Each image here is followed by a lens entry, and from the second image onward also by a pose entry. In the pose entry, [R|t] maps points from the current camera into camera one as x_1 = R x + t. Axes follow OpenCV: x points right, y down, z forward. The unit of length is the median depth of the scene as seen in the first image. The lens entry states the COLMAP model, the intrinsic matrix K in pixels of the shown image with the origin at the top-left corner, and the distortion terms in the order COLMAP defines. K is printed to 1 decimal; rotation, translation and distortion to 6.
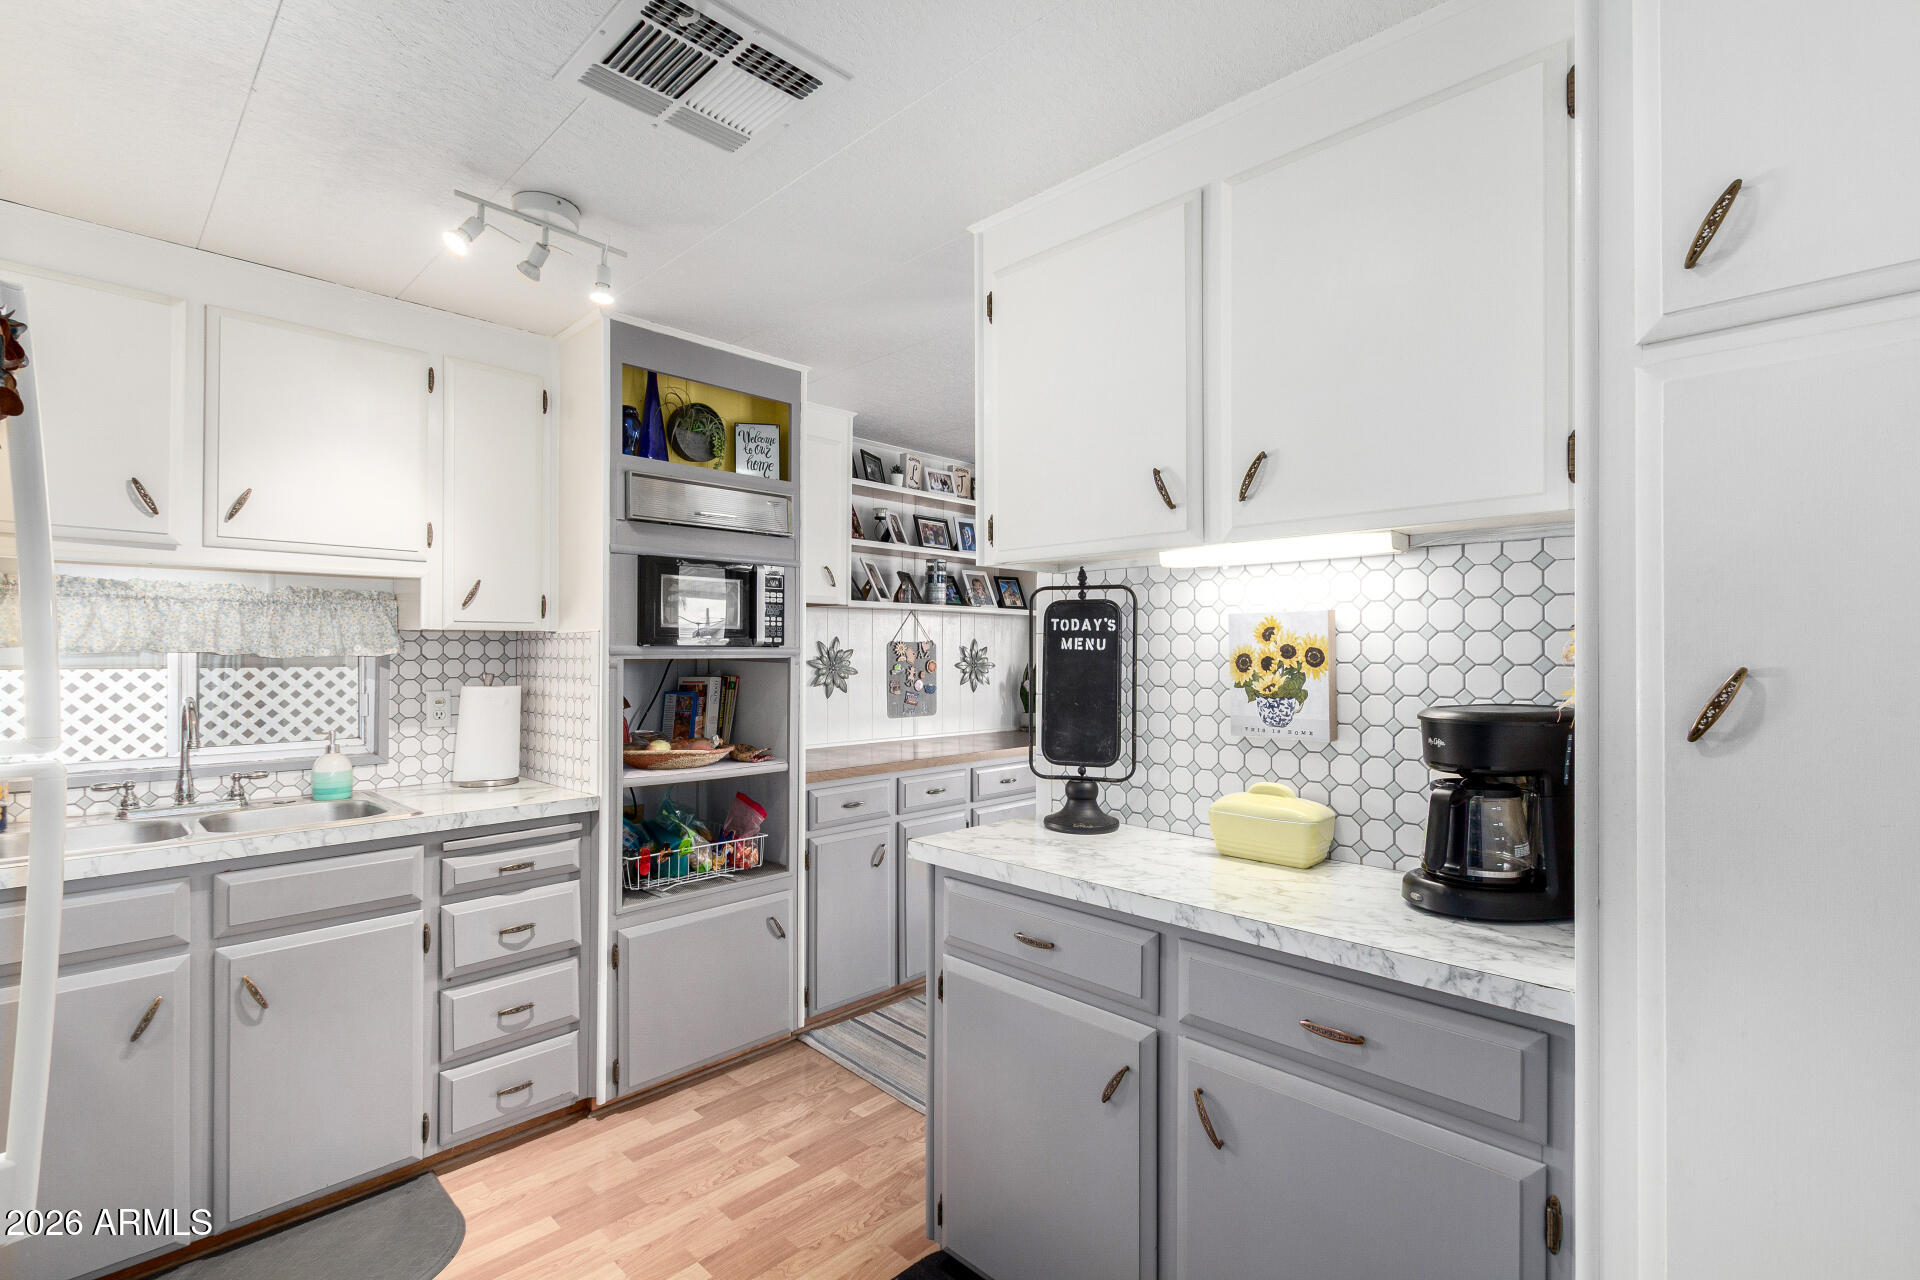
lens RADIAL K [[873.0, 0, 955.5], [0, 873.0, 648.1], [0, 0, 1]] dist [0.009460, -0.004343]
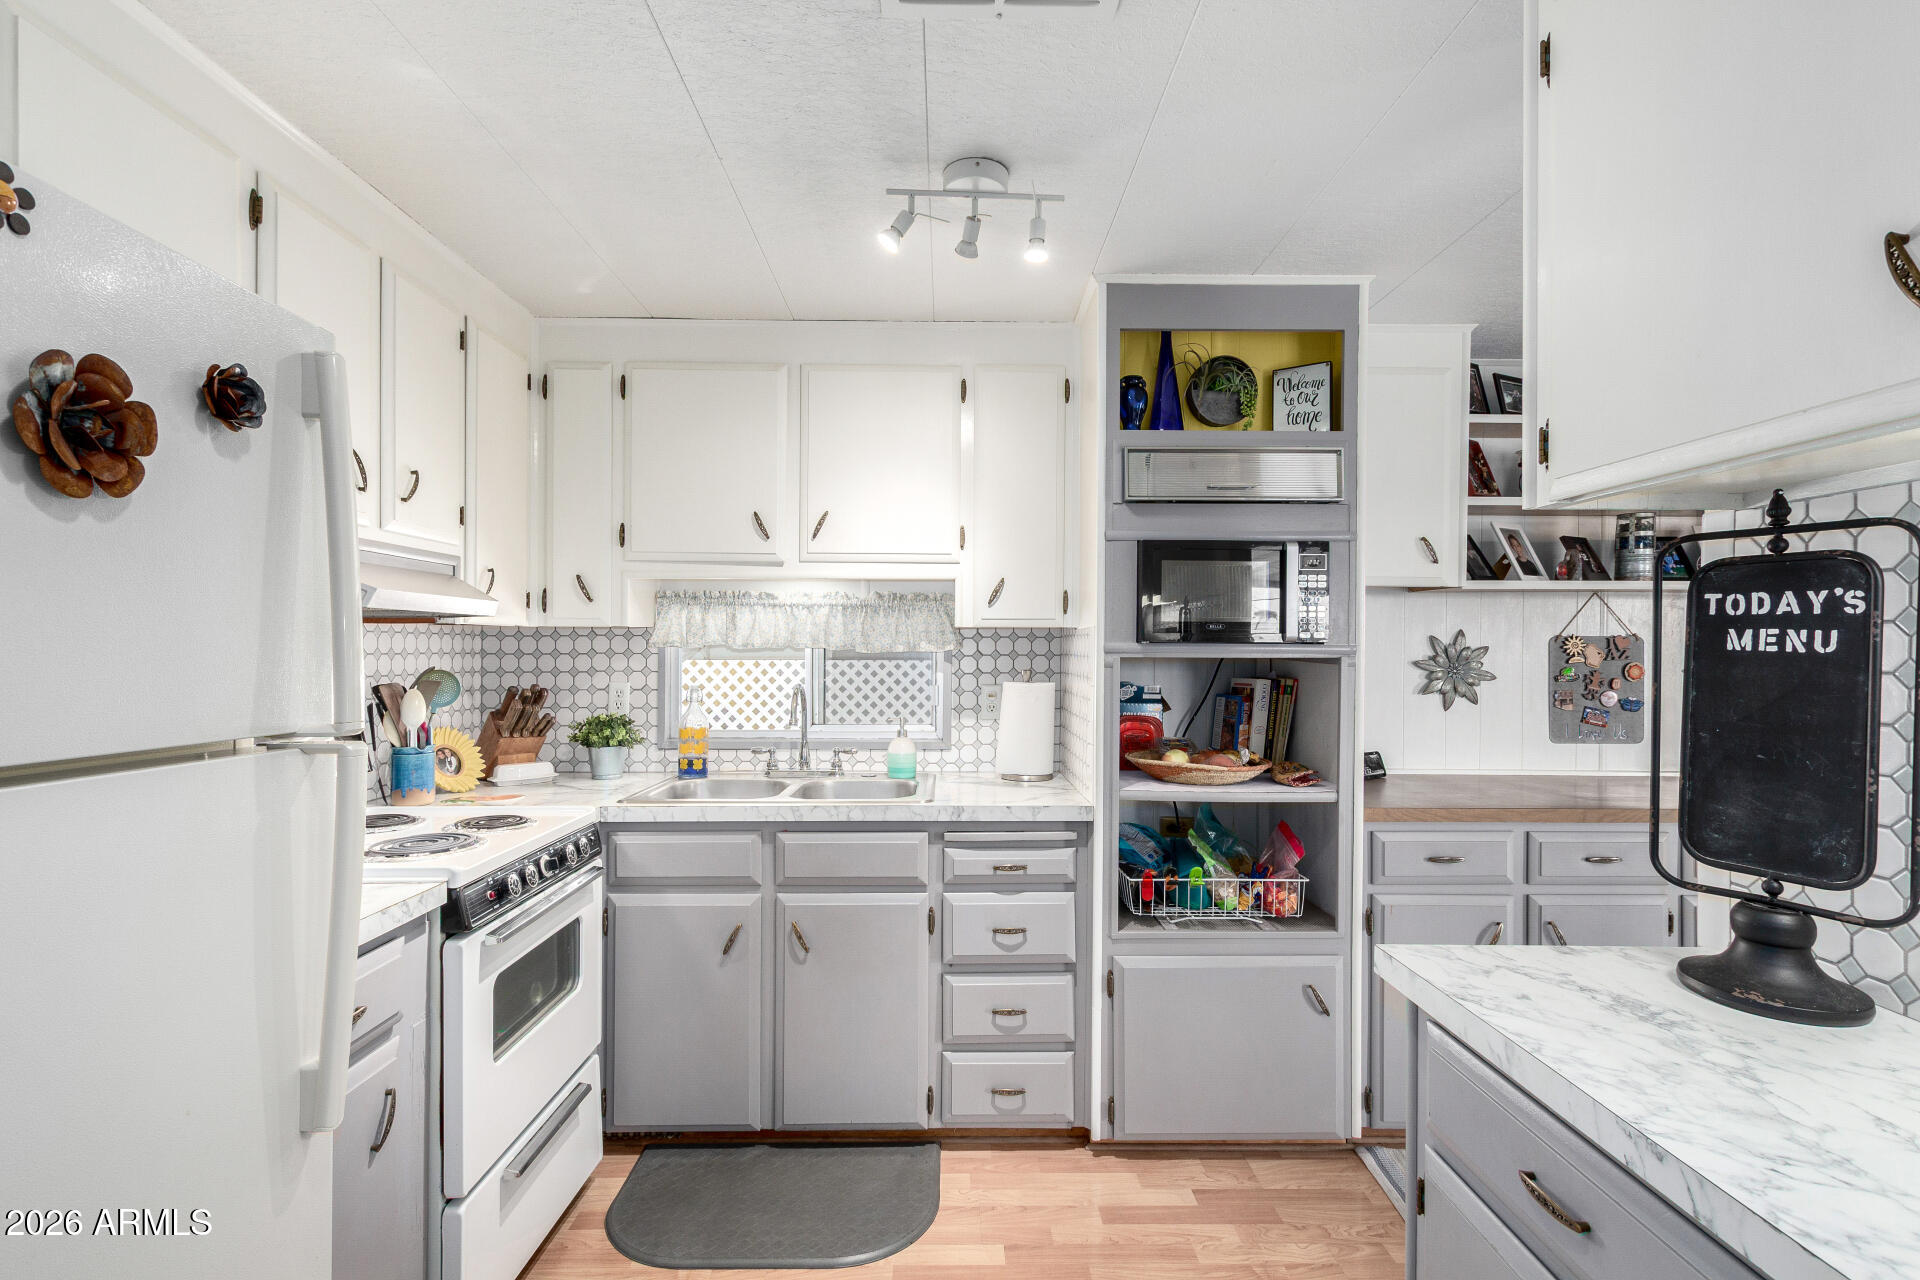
lens RADIAL K [[873.0, 0, 955.5], [0, 873.0, 648.1], [0, 0, 1]] dist [0.009460, -0.004343]
pose [[0.709939, 0.004697, -0.704248, 0.139932], [-0.000338, 0.999980, 0.006328, -0.002906], [0.704264, -0.004255, 0.709926, 0.249408]]
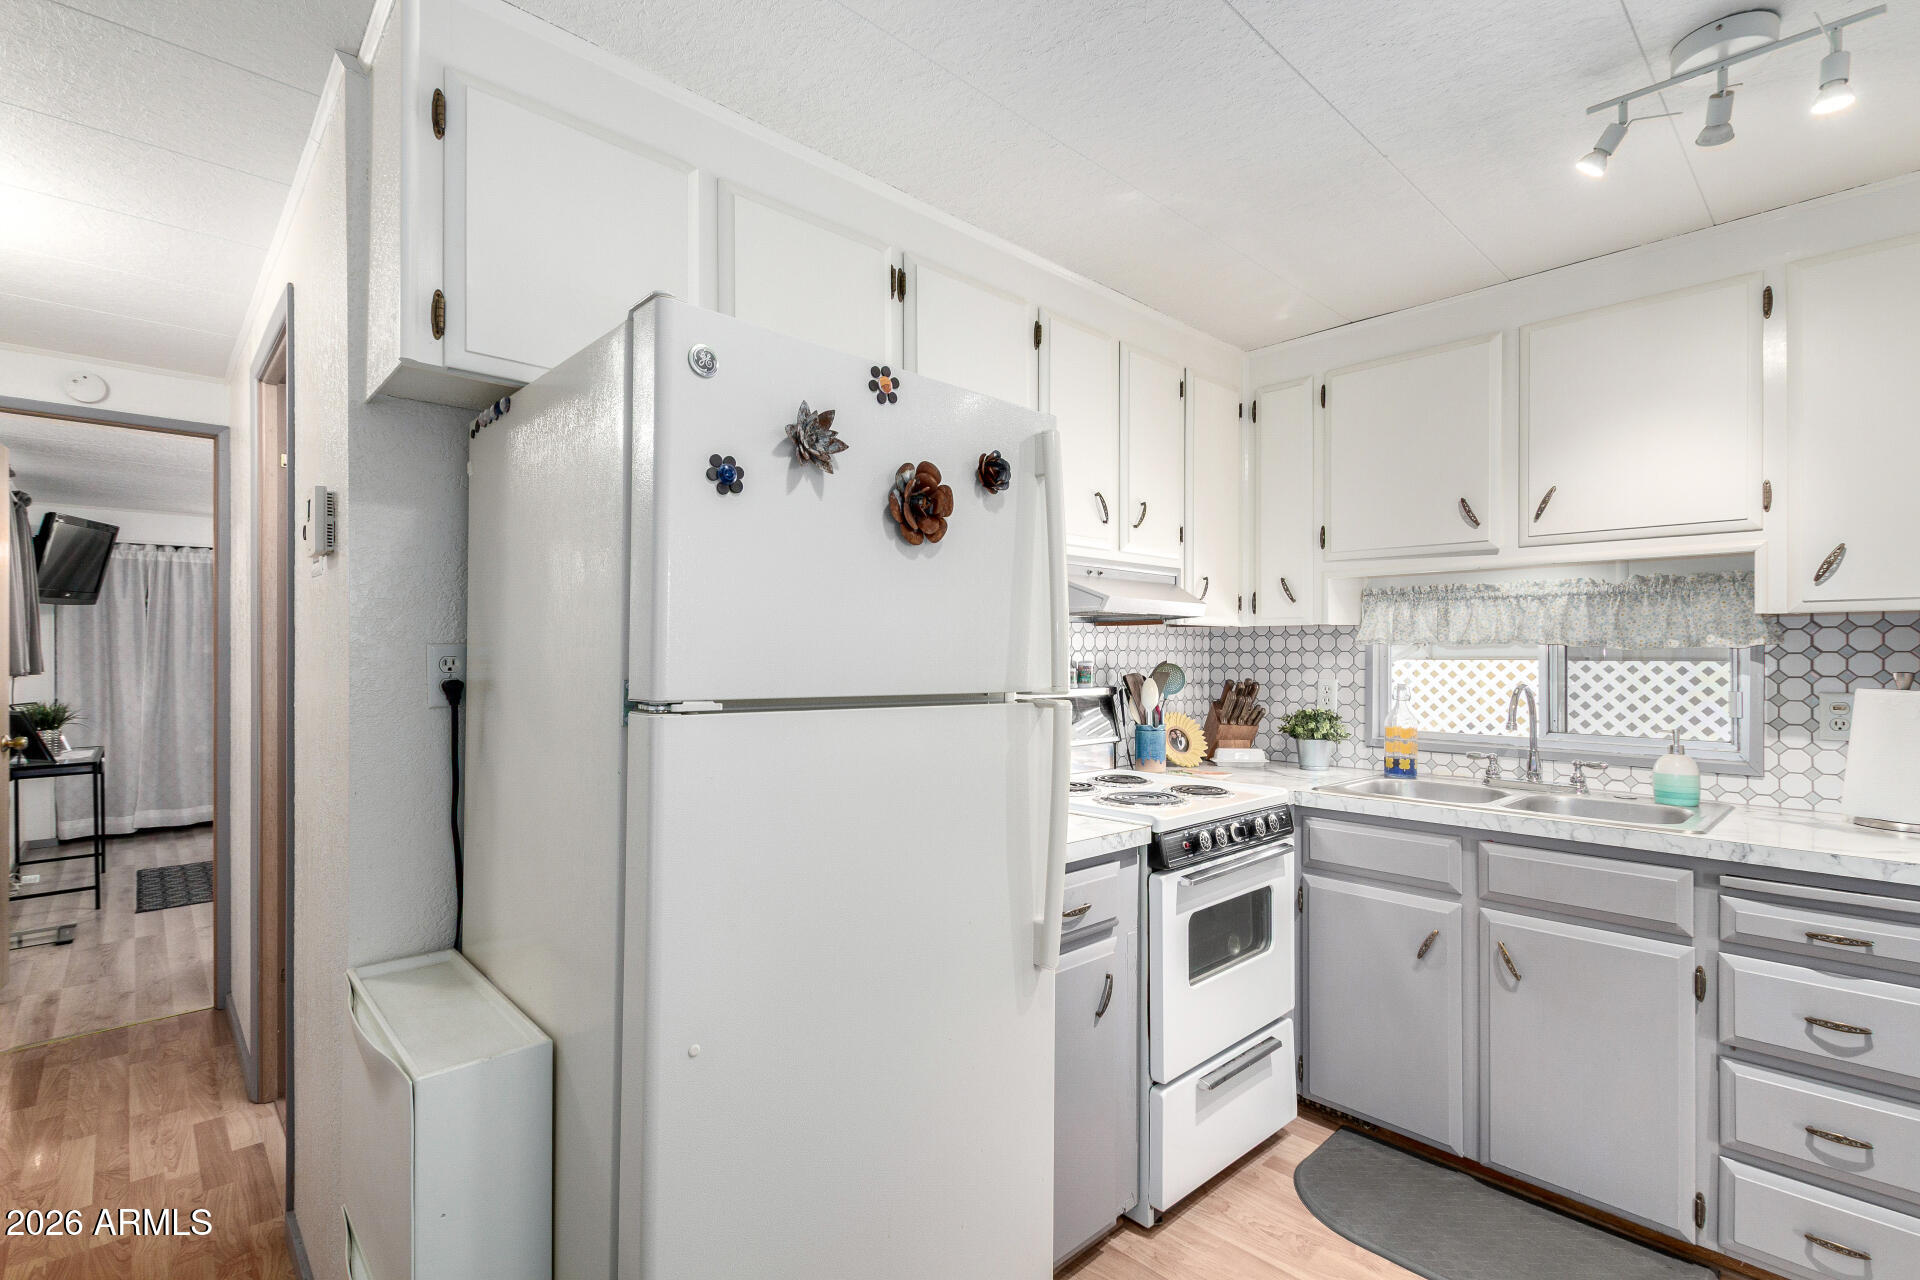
lens RADIAL K [[873.0, 0, 955.5], [0, 873.0, 648.1], [0, 0, 1]] dist [0.009460, -0.004343]
pose [[-0.039521, -0.005256, -0.999205, 0.235676], [0.003596, 0.999979, -0.005402, 0.012144], [0.999212, -0.003806, -0.039501, 0.294166]]
